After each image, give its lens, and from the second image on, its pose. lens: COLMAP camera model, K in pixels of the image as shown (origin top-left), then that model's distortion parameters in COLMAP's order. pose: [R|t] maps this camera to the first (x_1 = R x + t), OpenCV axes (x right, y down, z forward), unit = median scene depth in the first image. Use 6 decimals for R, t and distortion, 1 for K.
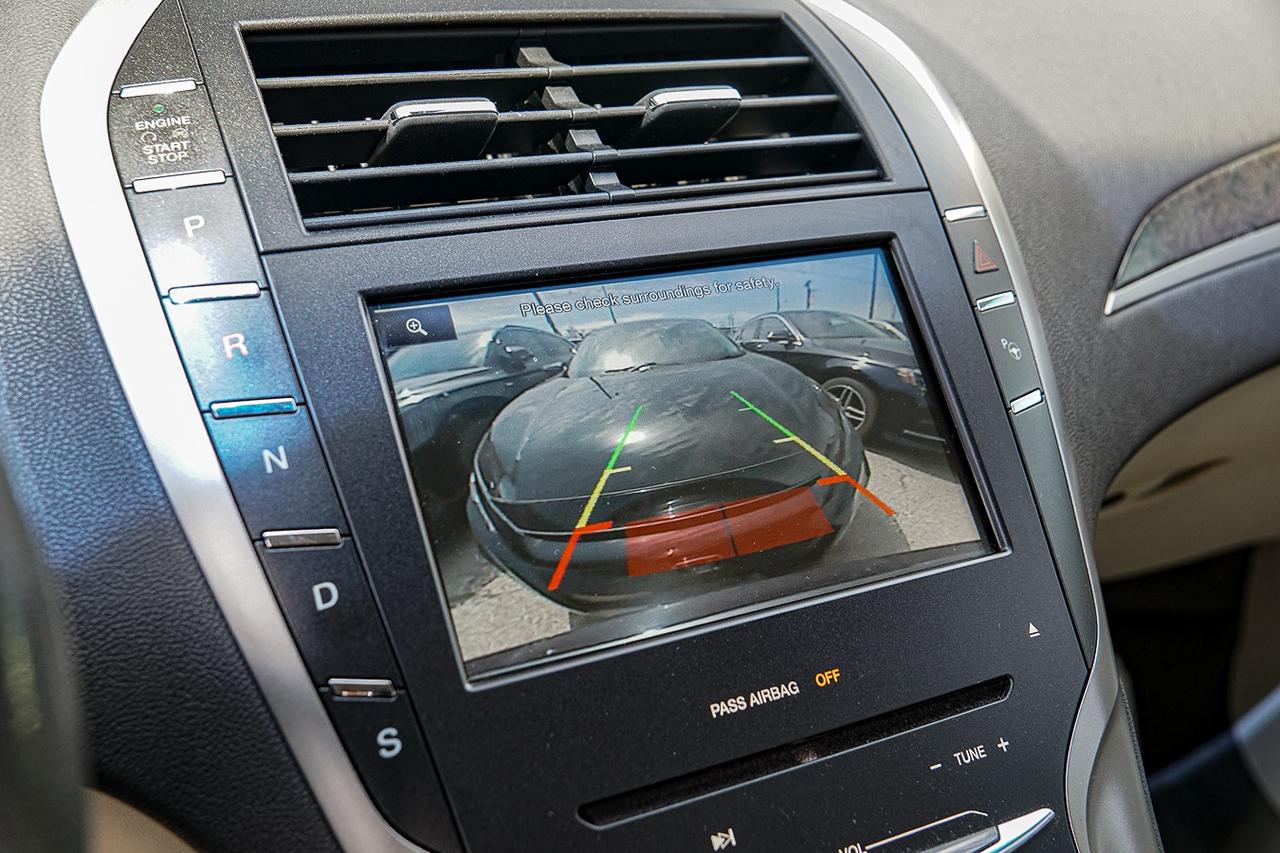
lens RADIAL K [[1376.7, 0, 640.0], [0, 1376.7, 426.5], [0, 0, 1]] dist [-0.002723, 0.031850]
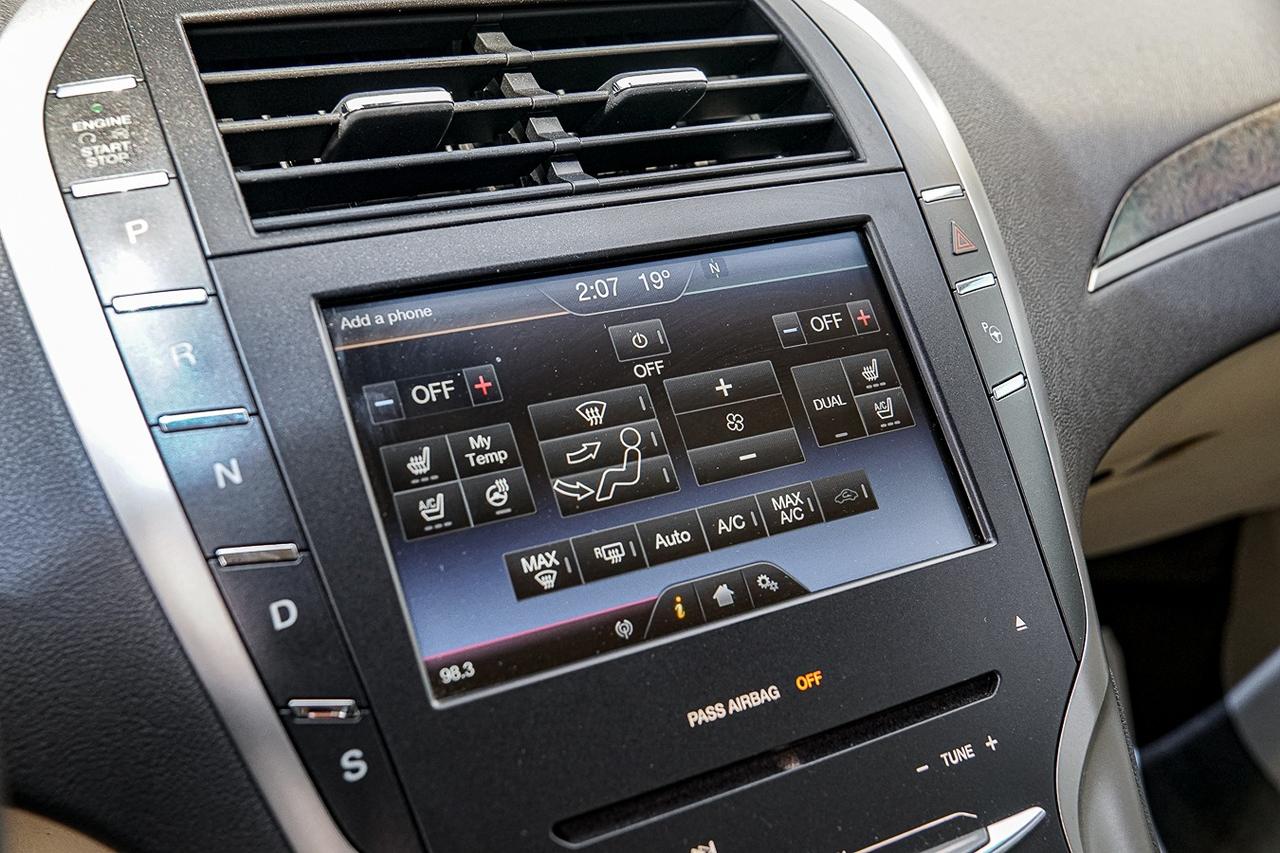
lens RADIAL K [[1372.1, 0, 636.0], [0, 1372.1, 427.3], [0, 0, 1]] dist [-0.004167, 0.037746]
pose [[0.999657, -0.025842, 0.004337, 0.015645], [0.025751, 0.999471, 0.019878, -0.018858], [-0.004849, -0.019759, 0.999793, 0.040227]]
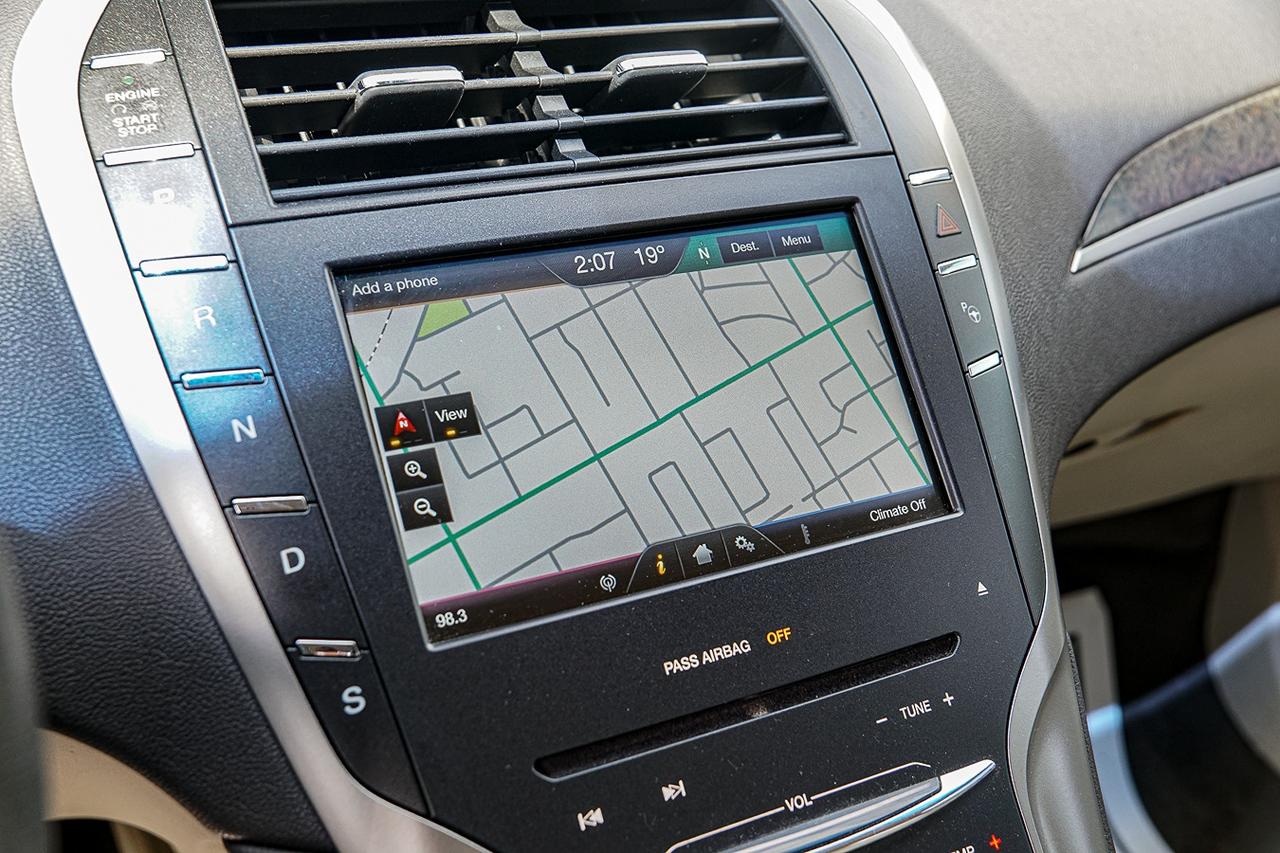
lens RADIAL K [[1376.7, 0, 640.0], [0, 1376.7, 426.5], [0, 0, 1]] dist [-0.002723, 0.031850]
pose [[0.999962, 0.006089, -0.006218, 0.038345], [-0.005690, 0.998041, 0.062311, -0.042053], [0.006585, -0.062273, 0.998037, -0.032605]]
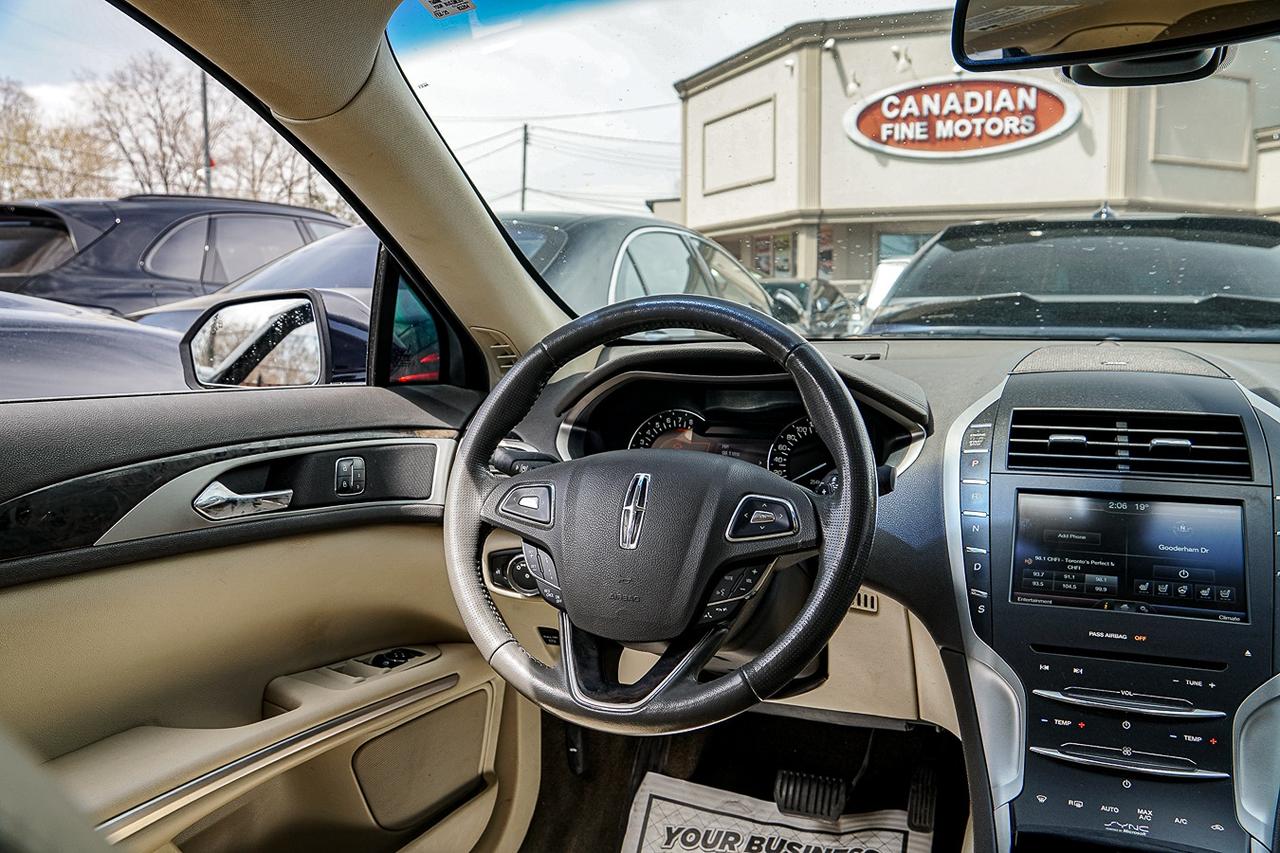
lens RADIAL K [[1076.5, 0, 640.0], [0, 1076.5, 426.5], [0, 0, 1]] dist [-0.003747, -0.003981]
pose [[0.620425, 0.060376, -0.781938, 1.254428], [-0.261511, 0.955897, -0.133687, 0.345457], [0.739381, 0.287429, 0.608852, -1.289707]]
